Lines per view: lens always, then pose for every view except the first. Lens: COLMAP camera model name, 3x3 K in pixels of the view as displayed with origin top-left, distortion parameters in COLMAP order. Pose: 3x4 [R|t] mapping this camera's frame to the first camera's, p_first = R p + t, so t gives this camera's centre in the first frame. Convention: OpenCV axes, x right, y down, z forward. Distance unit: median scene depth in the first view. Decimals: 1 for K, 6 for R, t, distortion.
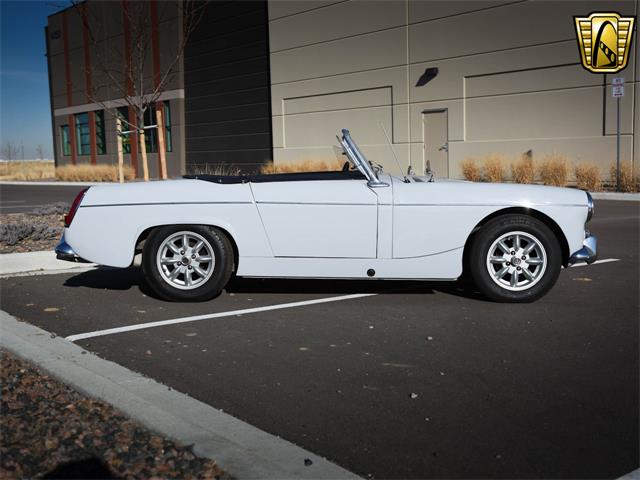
lens RADIAL K [[825.0, 0, 312.0], [0, 825.0, 212.9], [0, 0, 1]] dist [0.024480, 0.000000]
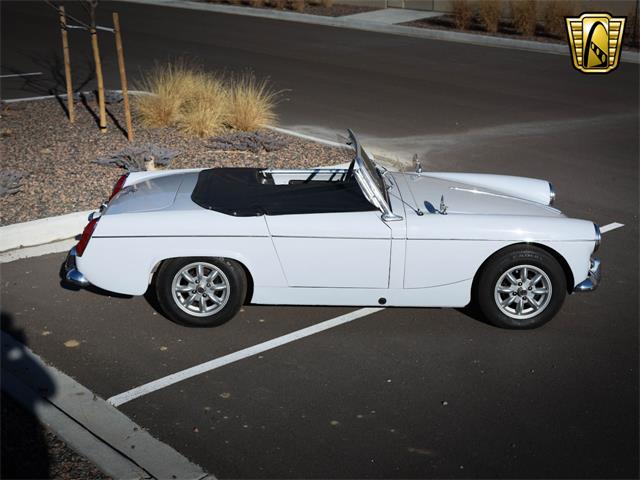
lens RADIAL K [[1063.6, 0, 308.8], [0, 1063.6, 199.9], [0, 0, 1]] dist [0.109812, 0.000000]
pose [[0.997668, -0.000749, 0.068250, -0.109624], [-0.015229, 0.972290, 0.233282, -0.355613], [-0.066533, -0.233777, 0.970011, -0.250596]]
